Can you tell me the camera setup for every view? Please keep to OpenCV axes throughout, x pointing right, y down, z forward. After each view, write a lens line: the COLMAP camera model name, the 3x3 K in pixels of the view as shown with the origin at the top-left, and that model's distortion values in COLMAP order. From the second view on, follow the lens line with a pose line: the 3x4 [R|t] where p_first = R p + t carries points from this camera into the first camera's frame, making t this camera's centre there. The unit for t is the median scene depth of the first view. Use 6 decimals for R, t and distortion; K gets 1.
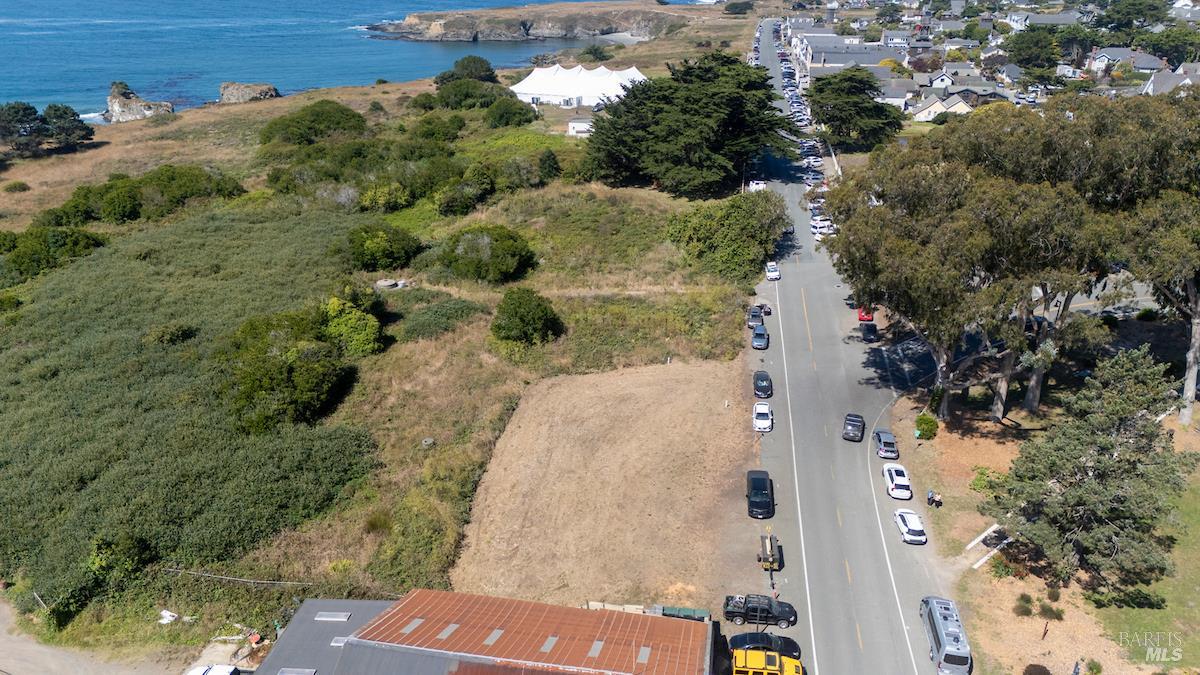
lens RADIAL K [[873.2, 0, 600.0], [0, 873.2, 342.7], [0, 0, 1]] dist [0.095341, -0.109171]
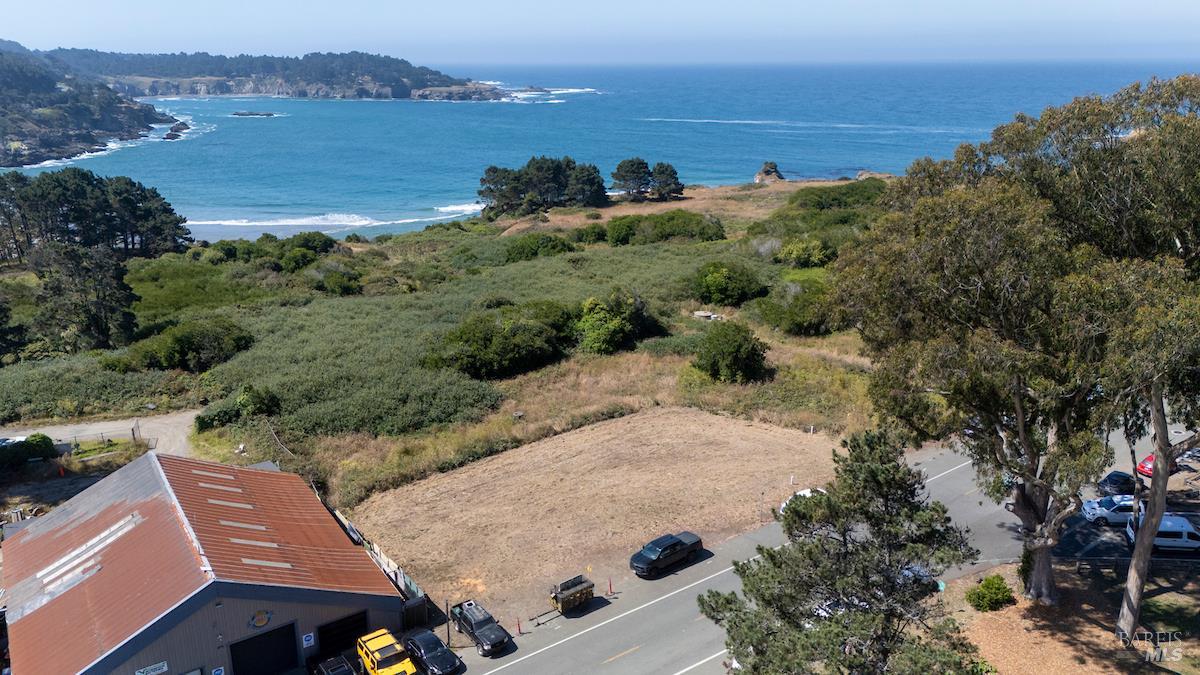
lens RADIAL K [[873.2, 0, 600.0], [0, 873.2, 342.7], [0, 0, 1]] dist [0.095341, -0.109171]
pose [[0.696221, 0.213786, -0.685253, 0.499768], [-0.297067, 0.954849, -0.003926, 0.004624], [0.653473, 0.206299, 0.728295, 0.248012]]
